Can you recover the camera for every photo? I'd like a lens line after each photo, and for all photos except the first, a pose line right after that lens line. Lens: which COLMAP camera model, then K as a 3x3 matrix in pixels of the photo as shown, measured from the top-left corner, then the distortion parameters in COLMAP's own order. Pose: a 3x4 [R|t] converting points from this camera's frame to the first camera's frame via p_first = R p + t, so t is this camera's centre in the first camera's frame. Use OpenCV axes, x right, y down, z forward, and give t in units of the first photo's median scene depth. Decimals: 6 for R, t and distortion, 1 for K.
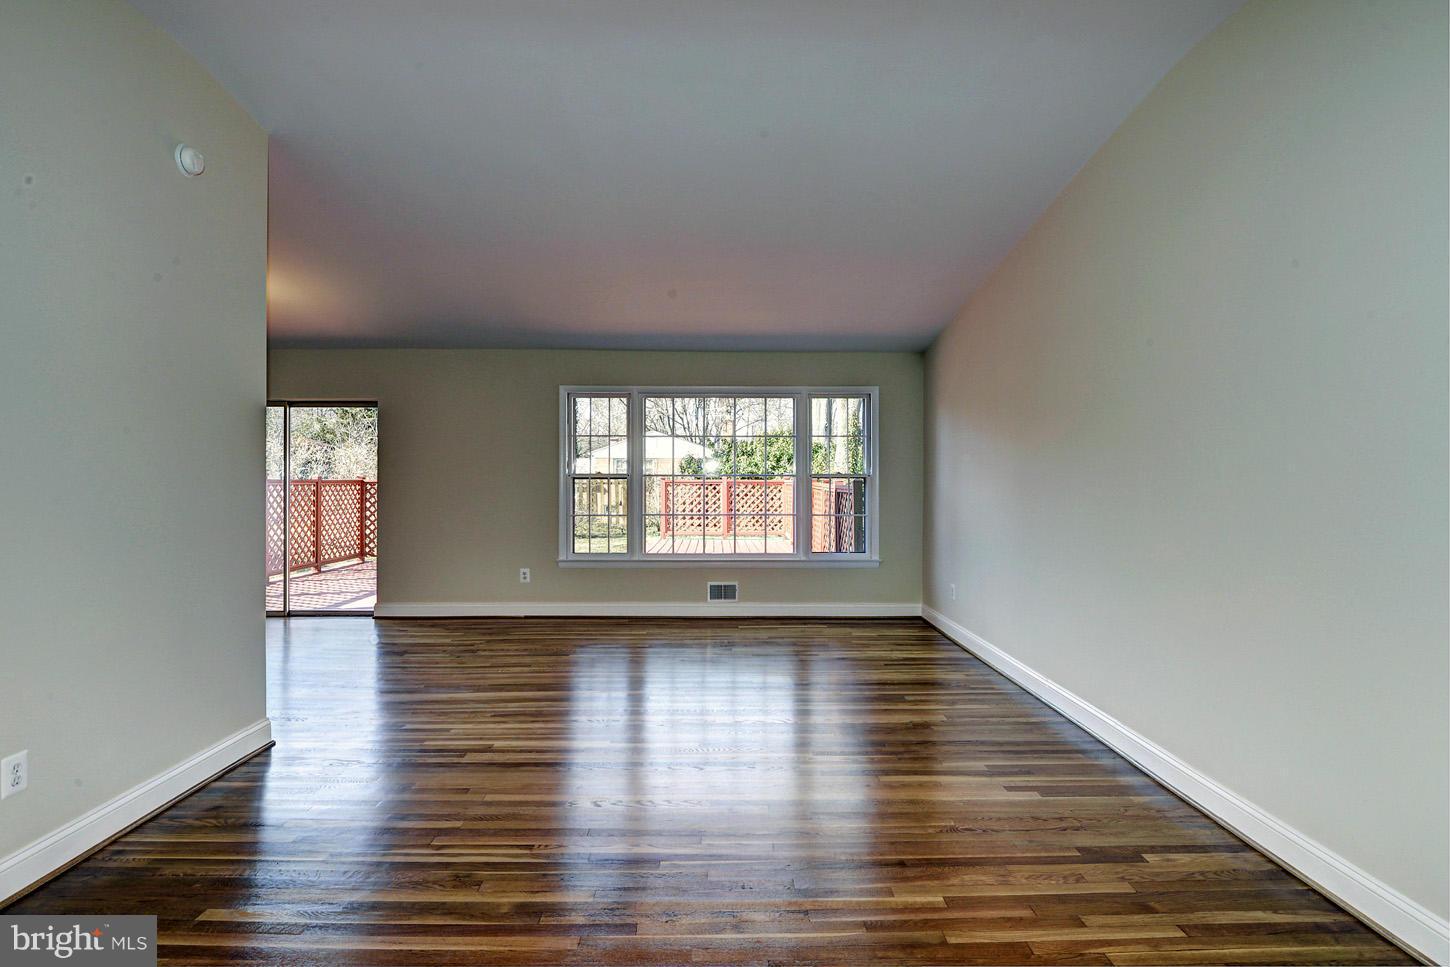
lens RADIAL K [[673.7, 0, 725.5], [0, 673.7, 477.3], [0, 0, 1]] dist [0.023898, -0.013959]
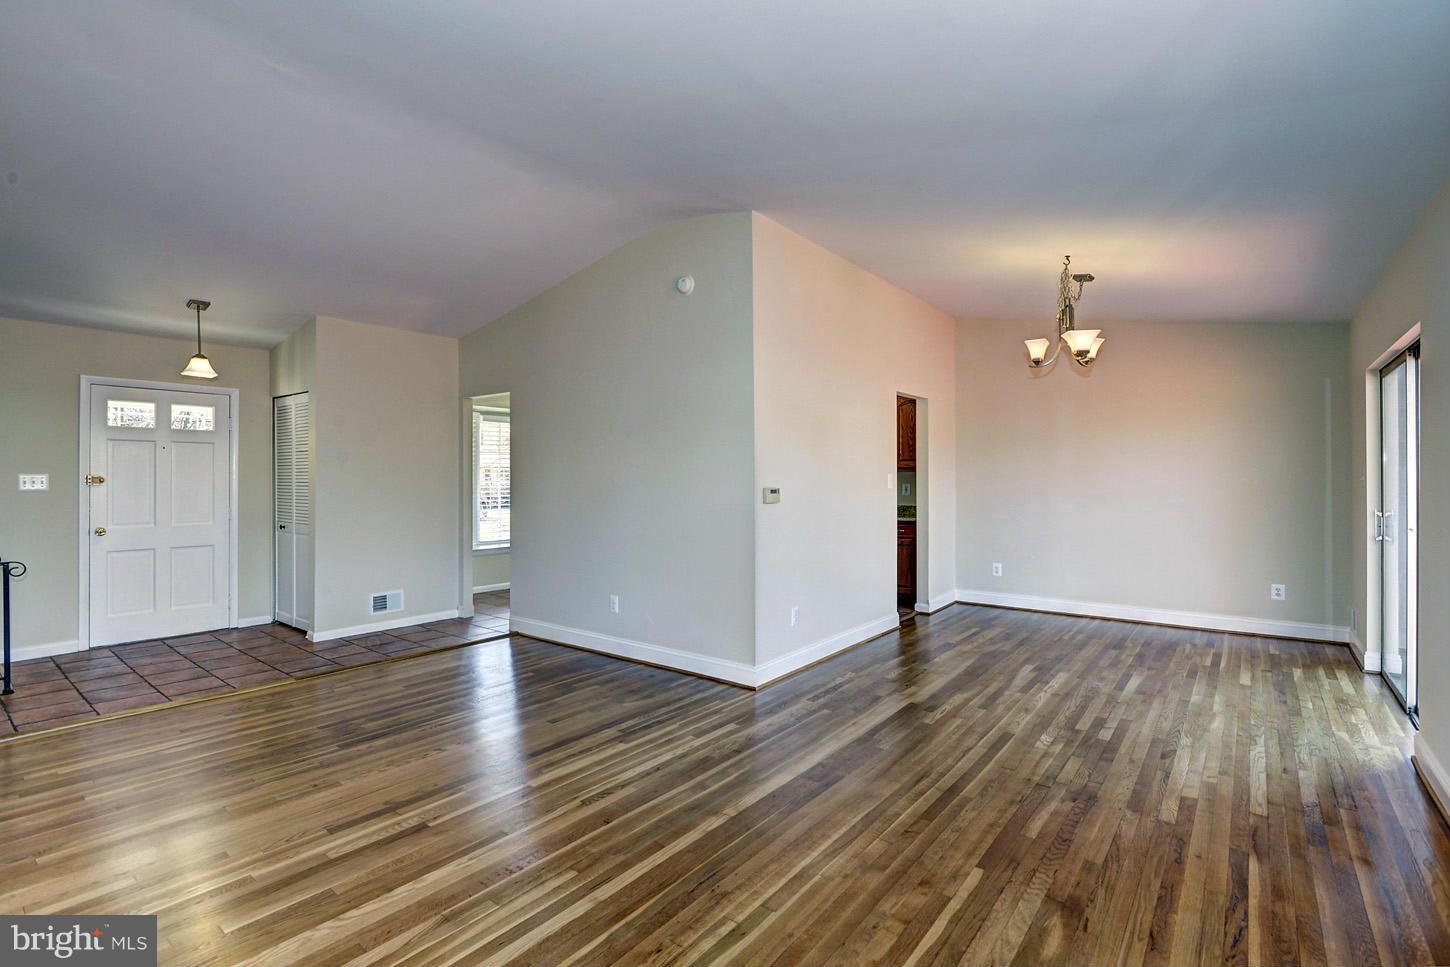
lens RADIAL K [[673.7, 0, 725.5], [0, 673.7, 477.3], [0, 0, 1]] dist [0.023898, -0.013959]
pose [[-0.627564, -0.007299, -0.778531, 0.171926], [-0.000544, 0.999960, -0.008936, 0.006270], [0.778565, -0.005184, -0.627543, 0.877824]]
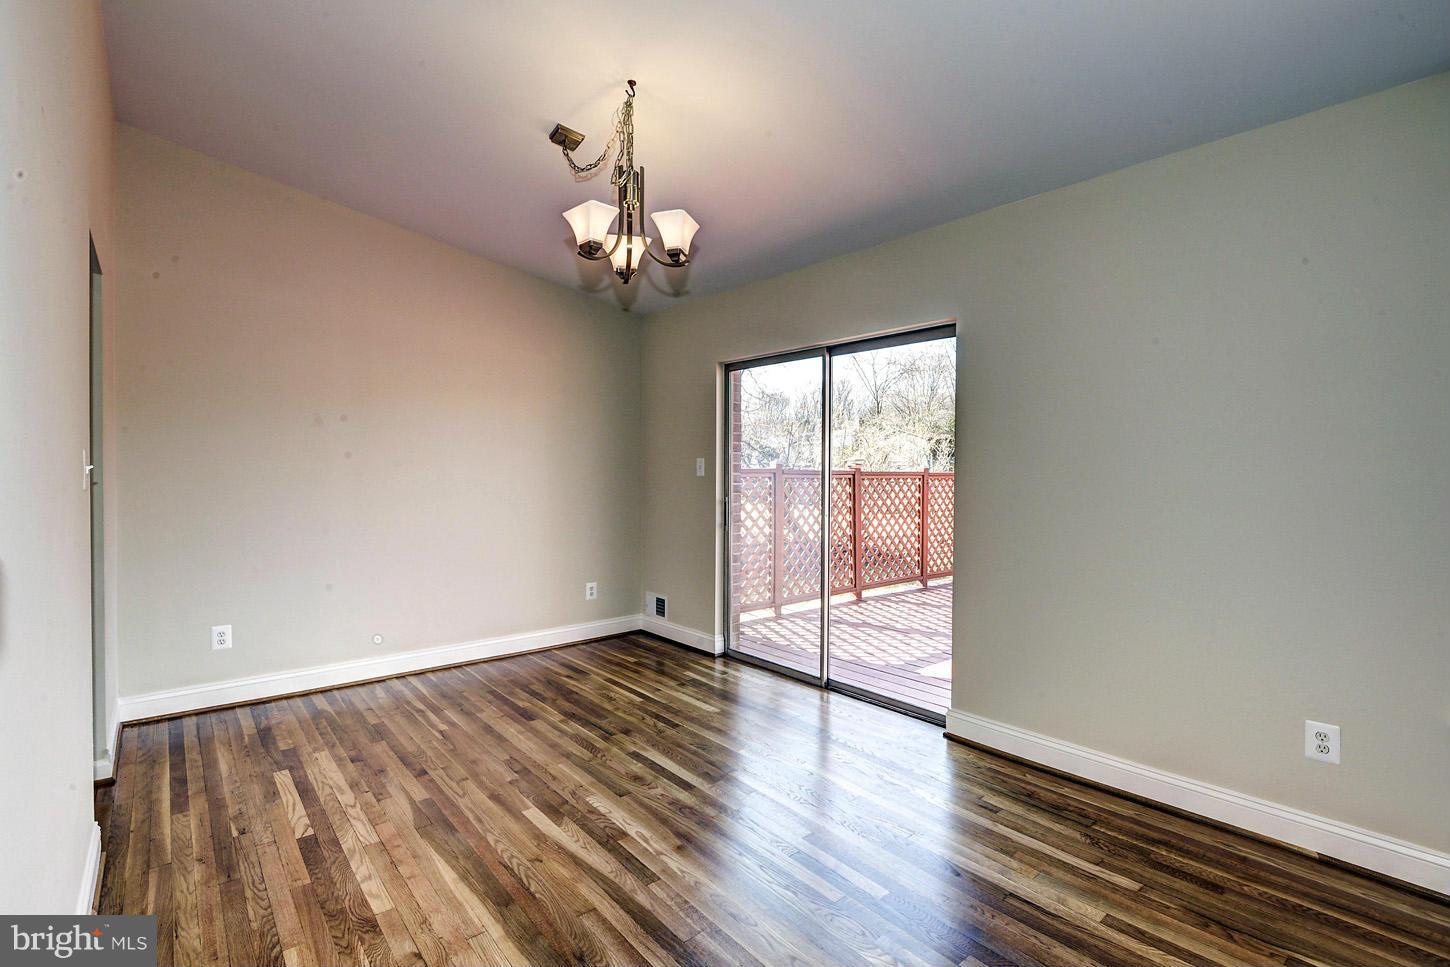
lens RADIAL K [[673.7, 0, 725.5], [0, 673.7, 477.3], [0, 0, 1]] dist [0.023898, -0.013959]
pose [[0.628748, 0.005954, -0.777586, -0.213547], [0.000584, 0.999967, 0.008129, 0.005119], [0.777609, -0.005565, 0.628723, 0.526445]]
